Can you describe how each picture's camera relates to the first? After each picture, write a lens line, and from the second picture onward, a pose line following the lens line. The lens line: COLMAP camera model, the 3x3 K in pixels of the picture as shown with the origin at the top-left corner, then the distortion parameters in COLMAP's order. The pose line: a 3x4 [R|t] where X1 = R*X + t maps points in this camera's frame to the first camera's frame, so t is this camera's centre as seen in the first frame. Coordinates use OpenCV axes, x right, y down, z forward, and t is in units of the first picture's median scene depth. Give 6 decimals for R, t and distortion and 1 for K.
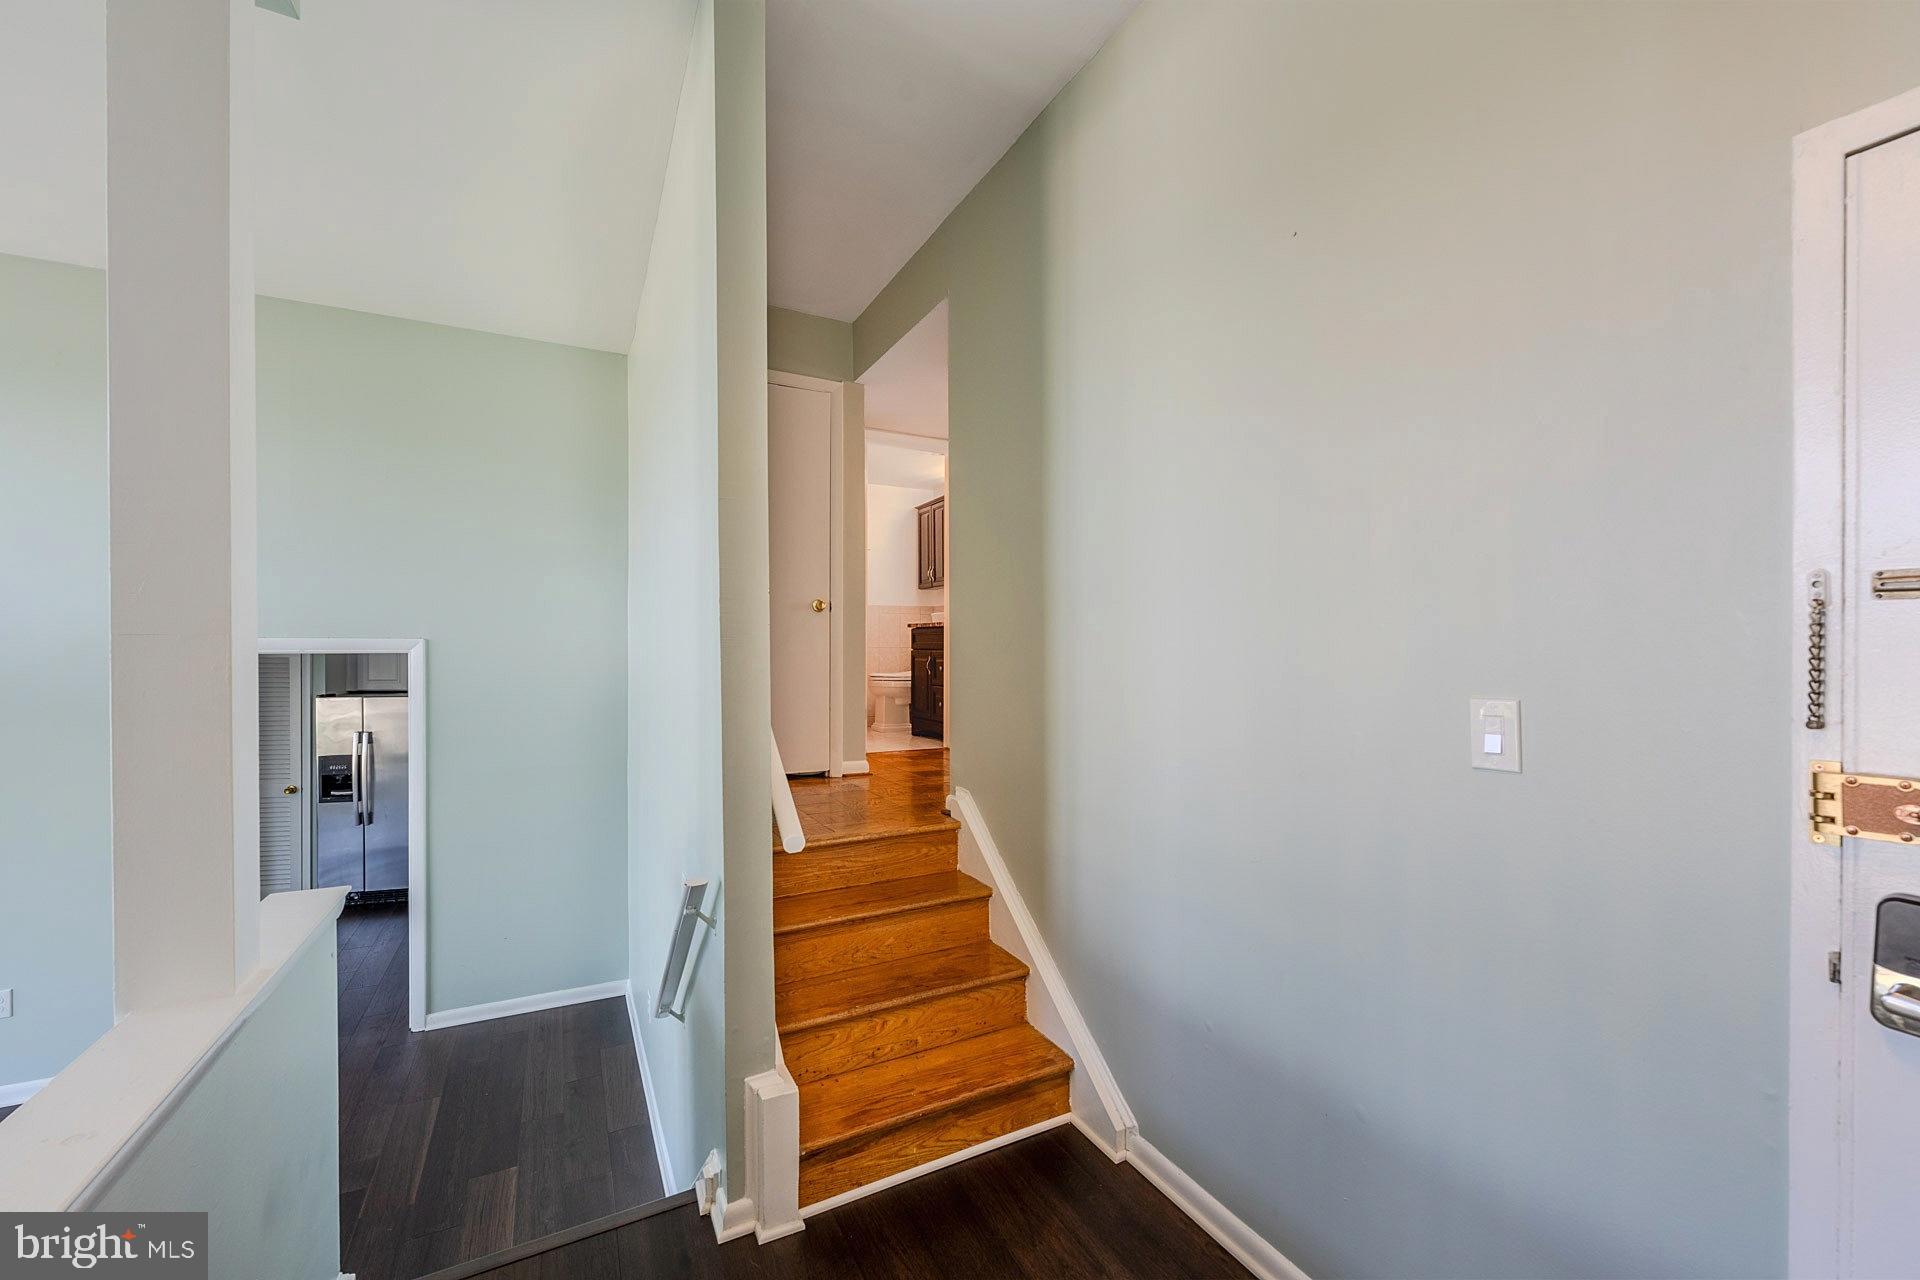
lens RADIAL K [[769.5, 0, 957.1], [0, 769.5, 644.2], [0, 0, 1]] dist [-0.000272, 0.000208]
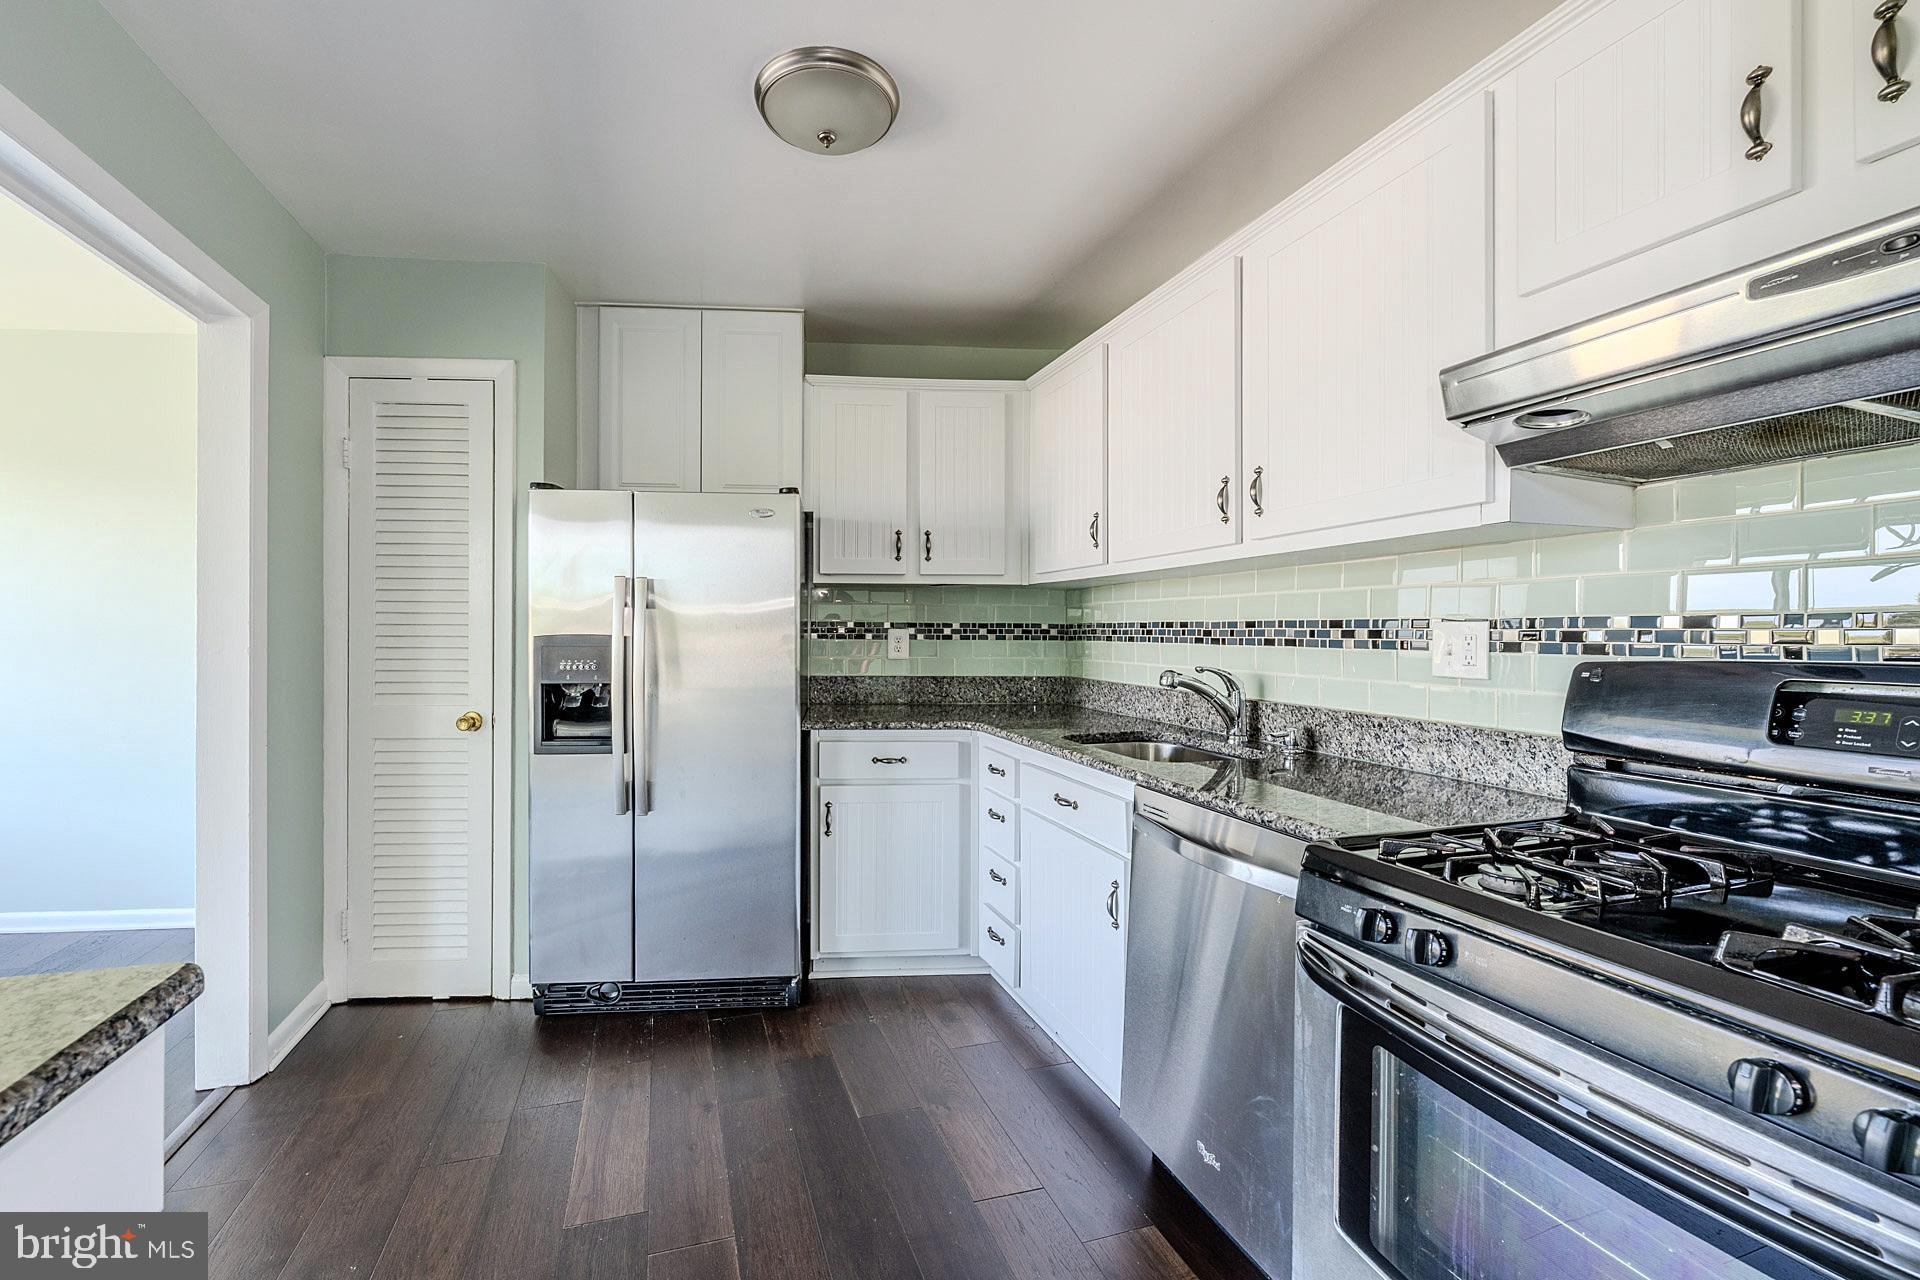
lens RADIAL K [[769.5, 0, 957.1], [0, 769.5, 644.2], [0, 0, 1]] dist [-0.000272, 0.000208]
pose [[0.990655, 0.009994, -0.136025, -0.558845], [-0.009142, 0.999935, 0.006885, 0.144961], [0.136085, -0.005577, 0.990681, 0.635749]]
